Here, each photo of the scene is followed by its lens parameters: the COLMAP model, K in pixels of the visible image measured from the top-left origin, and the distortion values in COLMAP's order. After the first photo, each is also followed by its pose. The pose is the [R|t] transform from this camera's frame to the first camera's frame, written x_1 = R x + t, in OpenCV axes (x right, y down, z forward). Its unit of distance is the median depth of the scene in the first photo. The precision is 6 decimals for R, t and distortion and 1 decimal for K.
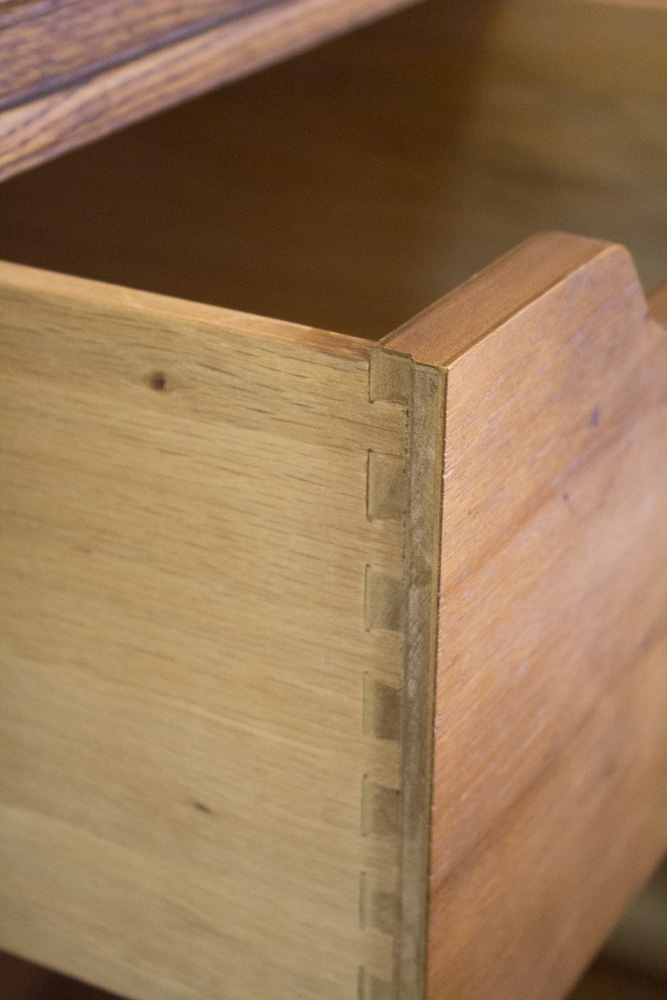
lens RADIAL K [[2057.5, 0, 333.5], [0, 2057.5, 500.0], [0, 0, 1]] dist [0.026357, 0.106788]
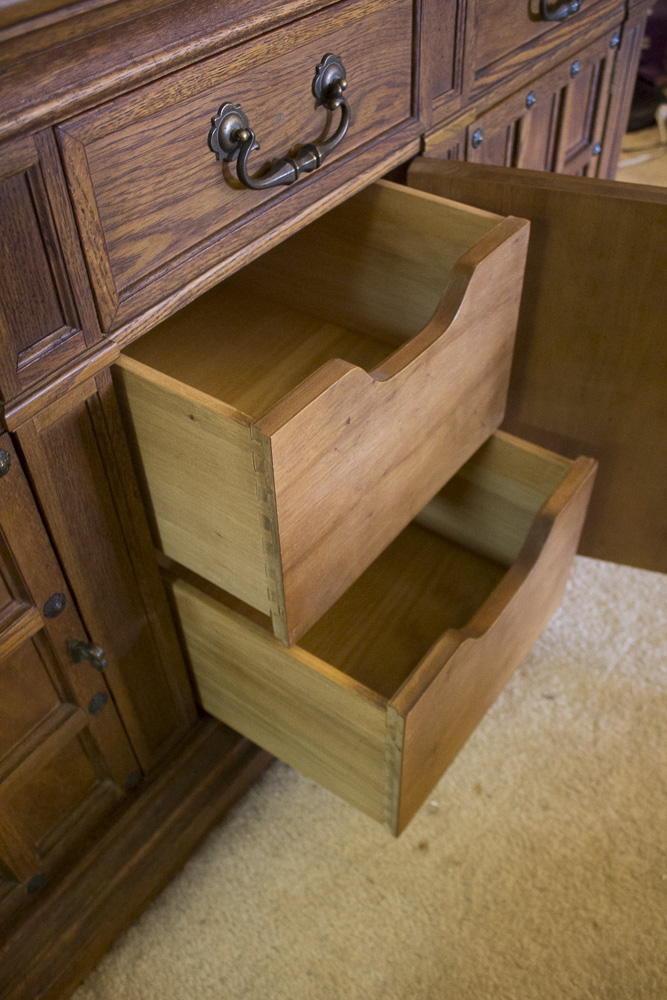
lens RADIAL K [[893.4, 0, 333.5], [0, 893.4, 500.0], [0, 0, 1]] dist [-0.135286, 0.000298]
pose [[0.991730, 0.070921, -0.106970, 0.250015], [-0.032459, 0.944959, 0.325575, -0.347041], [0.124173, -0.319410, 0.939446, -0.225377]]
